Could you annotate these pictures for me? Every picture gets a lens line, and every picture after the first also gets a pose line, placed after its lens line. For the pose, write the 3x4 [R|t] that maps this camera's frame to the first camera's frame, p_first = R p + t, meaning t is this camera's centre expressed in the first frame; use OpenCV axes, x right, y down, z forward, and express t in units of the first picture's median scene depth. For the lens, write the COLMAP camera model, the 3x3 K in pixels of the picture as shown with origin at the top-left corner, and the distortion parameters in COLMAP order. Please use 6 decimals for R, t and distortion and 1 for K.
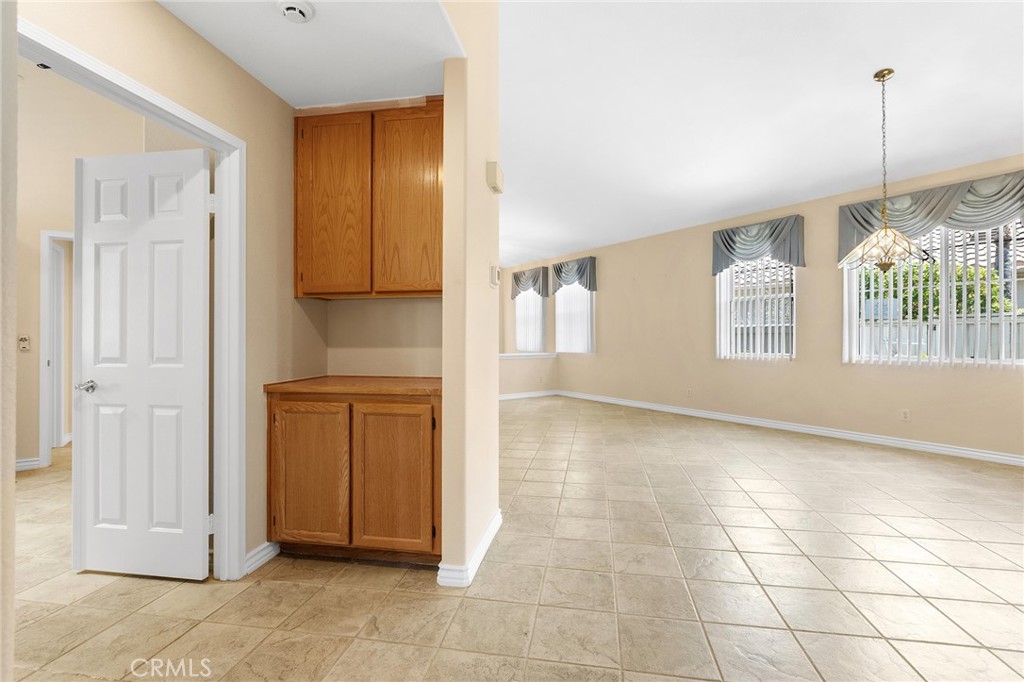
lens RADIAL K [[460.2, 0, 514.7], [0, 460.2, 334.8], [0, 0, 1]] dist [-0.000078, -0.000782]
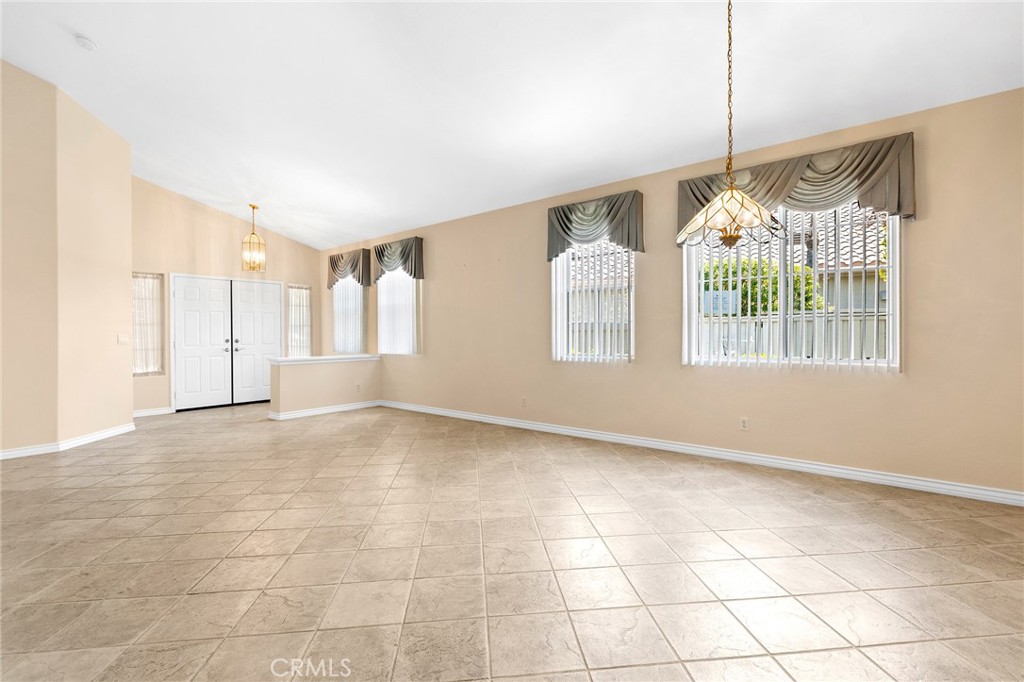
lens RADIAL K [[462.1, 0, 519.2], [0, 462.1, 337.0], [0, 0, 1]] dist [0.002455, 0.000799]
pose [[0.961297, -0.005204, 0.275464, 0.164833], [0.002449, 0.999943, 0.010346, 0.000047], [-0.275502, -0.009271, 0.961256, 0.229114]]
